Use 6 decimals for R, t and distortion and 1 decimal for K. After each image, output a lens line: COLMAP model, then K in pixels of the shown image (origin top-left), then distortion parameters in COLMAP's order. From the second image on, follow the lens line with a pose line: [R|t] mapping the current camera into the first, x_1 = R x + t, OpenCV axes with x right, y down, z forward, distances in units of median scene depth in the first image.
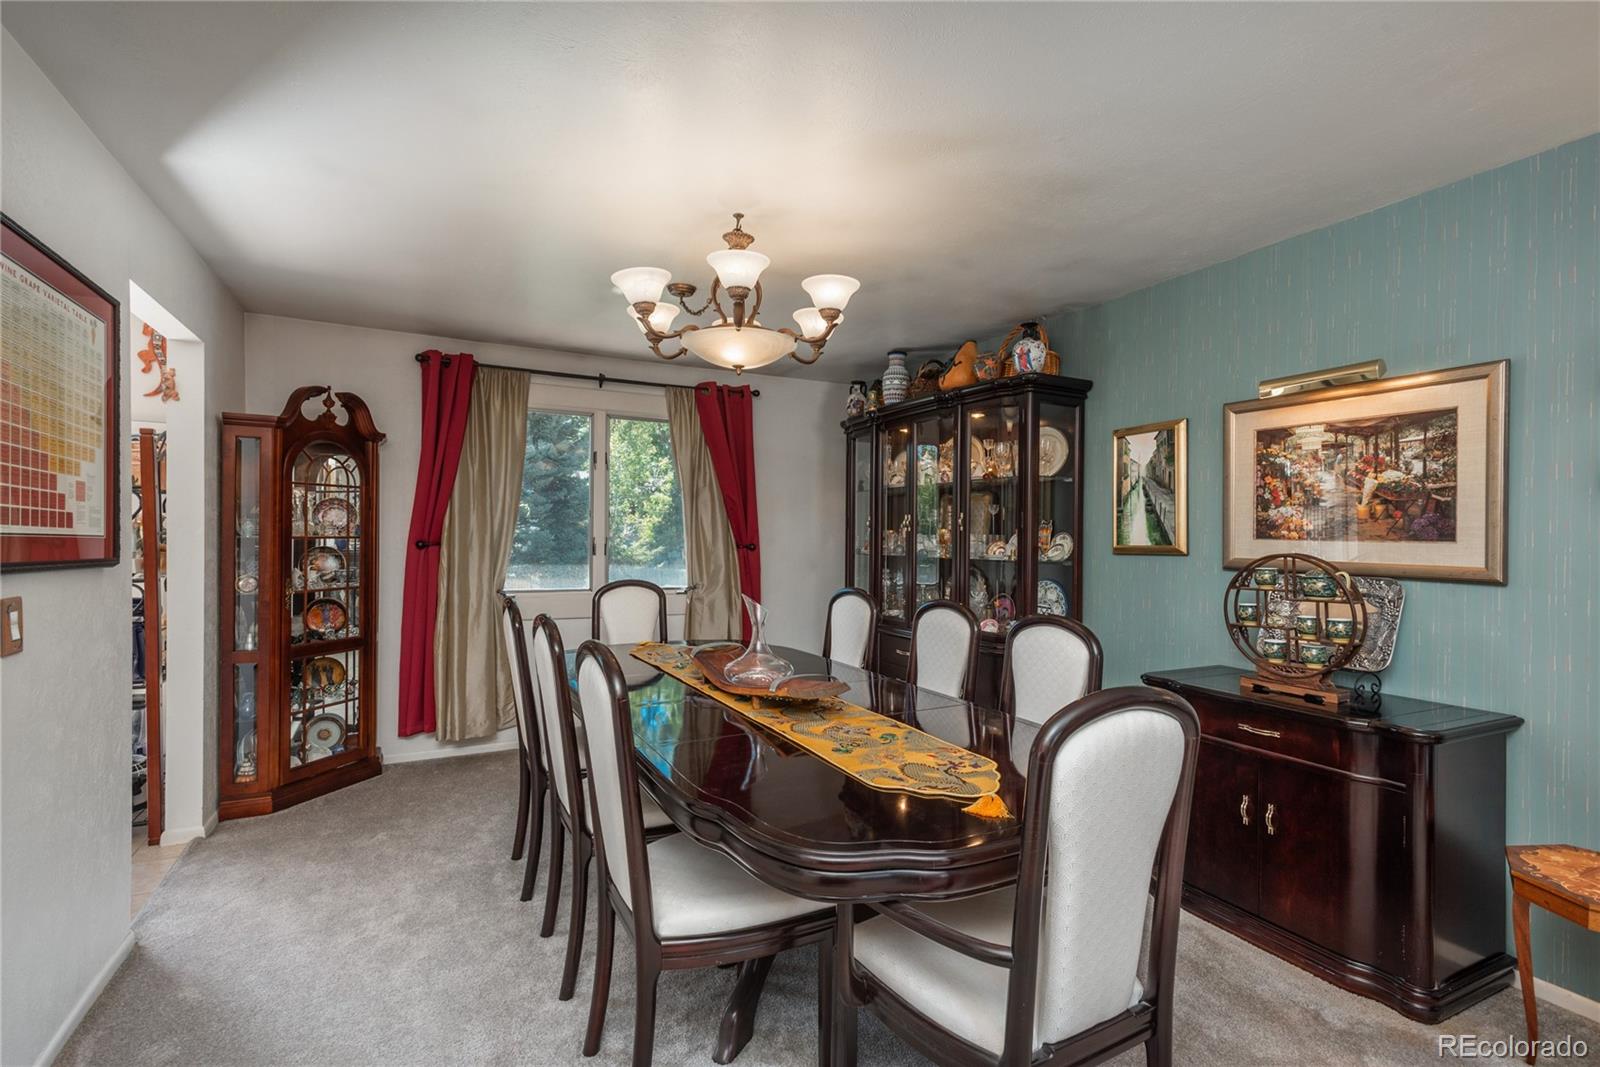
lens RADIAL K [[742.2, 0, 802.2], [0, 742.2, 541.3], [0, 0, 1]] dist [0.010956, -0.002080]
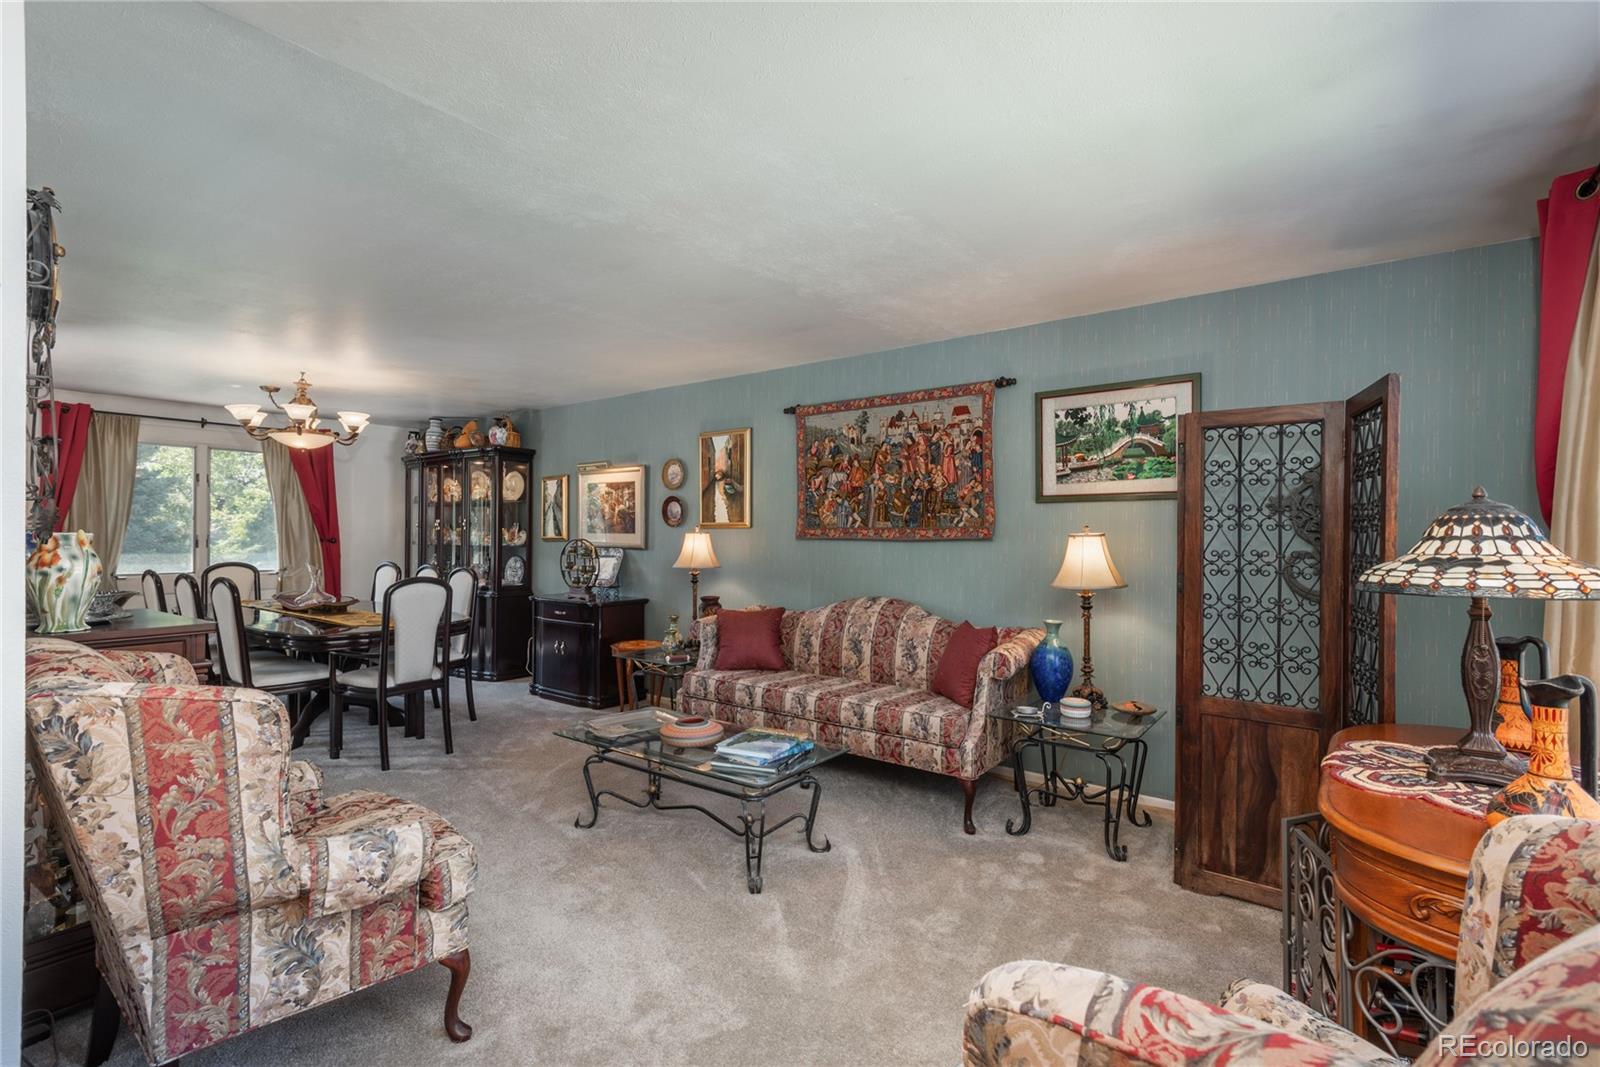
lens RADIAL K [[742.2, 0, 802.1], [0, 742.2, 528.6], [0, 0, 1]] dist [0.010956, -0.002080]
pose [[0.903568, -0.005124, 0.428415, 0.193593], [0.009070, 0.999933, -0.007169, 0.004670], [-0.428349, 0.010364, 0.903554, -1.003752]]
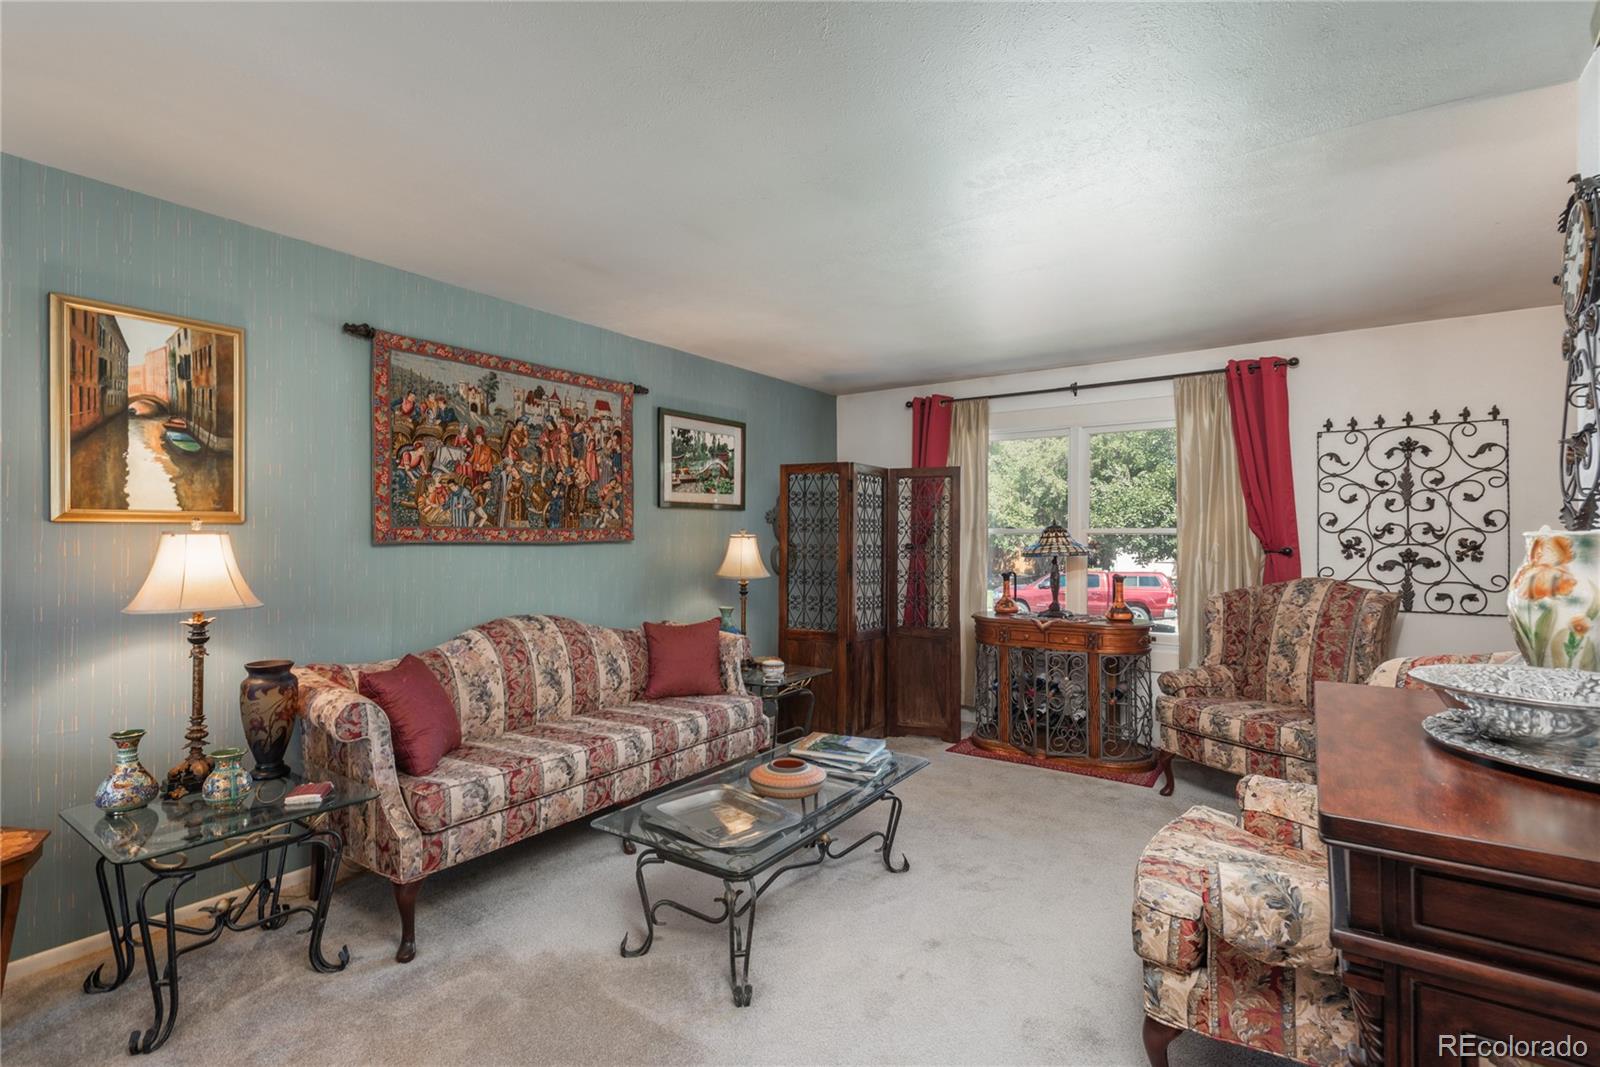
lens RADIAL K [[742.2, 0, 804.2], [0, 742.2, 529.7], [0, 0, 1]] dist [0.010956, -0.002080]
pose [[-0.464323, 0.000710, 0.885666, -0.203582], [0.001467, 0.999999, -0.000032, -0.001562], [-0.885665, 0.001284, -0.464324, 0.204571]]
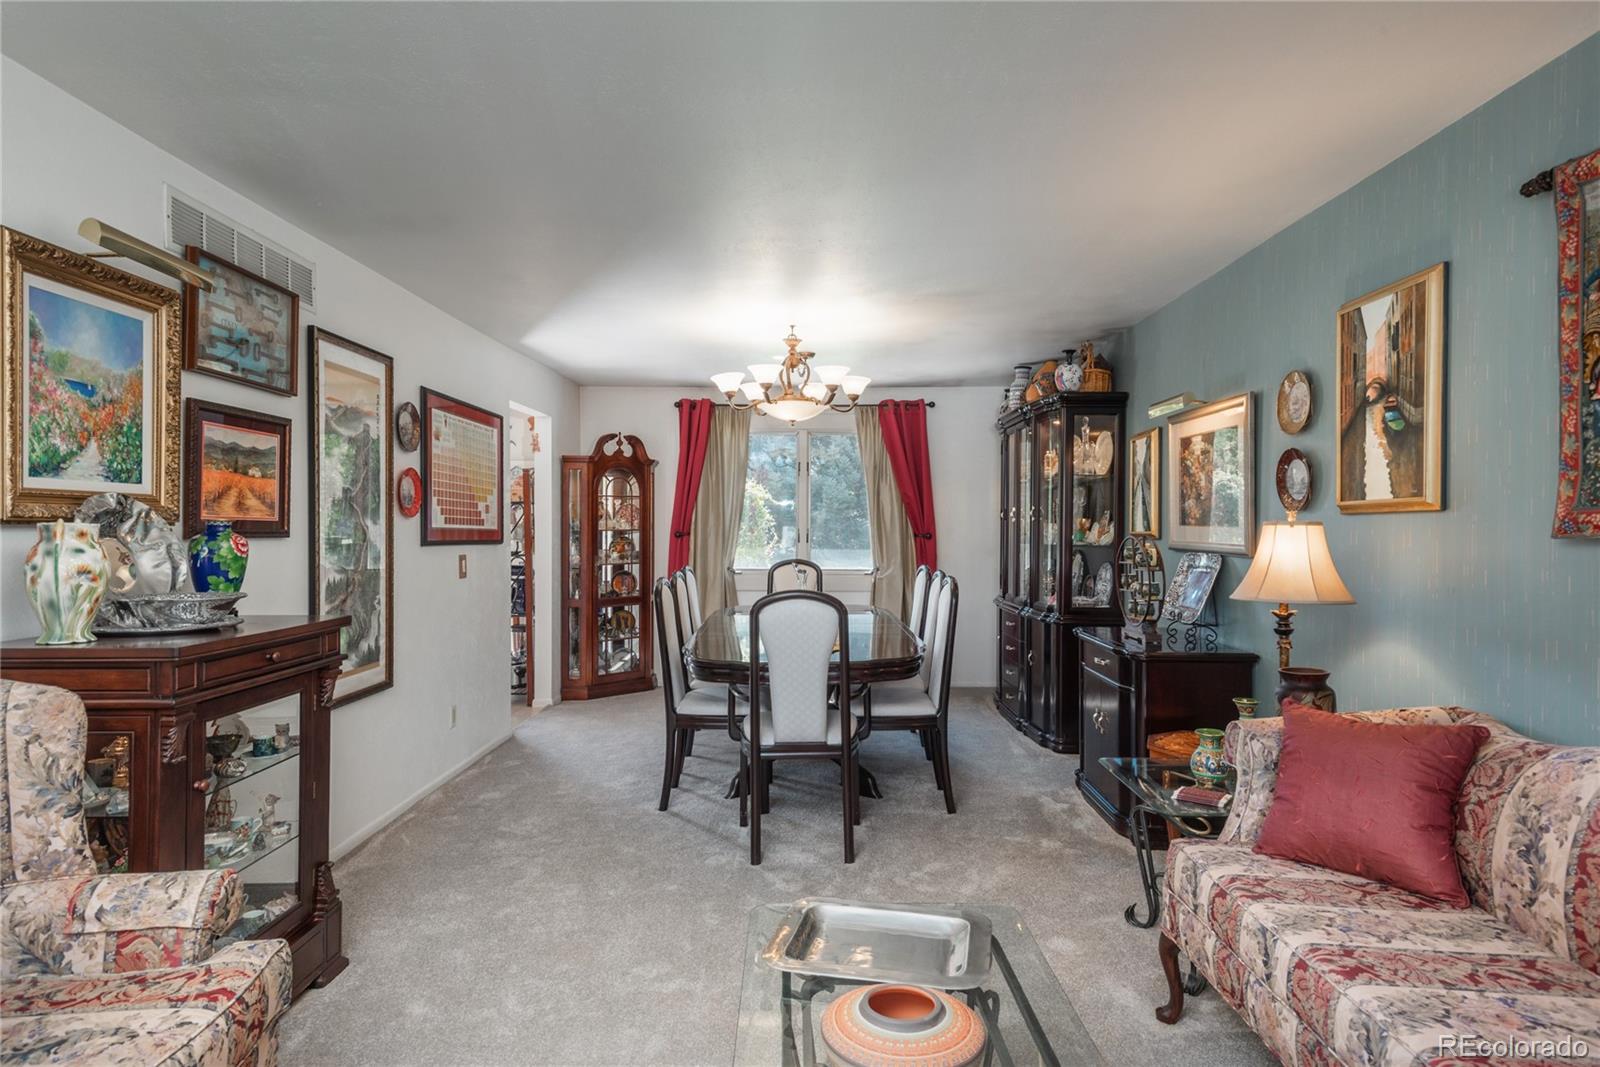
lens RADIAL K [[923.5, 0, 805.3], [0, 923.5, 531.6], [0, 0, 1]] dist [0.035003, -0.003574]
pose [[0.883837, -0.006502, -0.467751, 0.627829], [0.004868, 0.999977, -0.004702, 0.009314], [0.467771, 0.001879, 0.883848, -0.537674]]
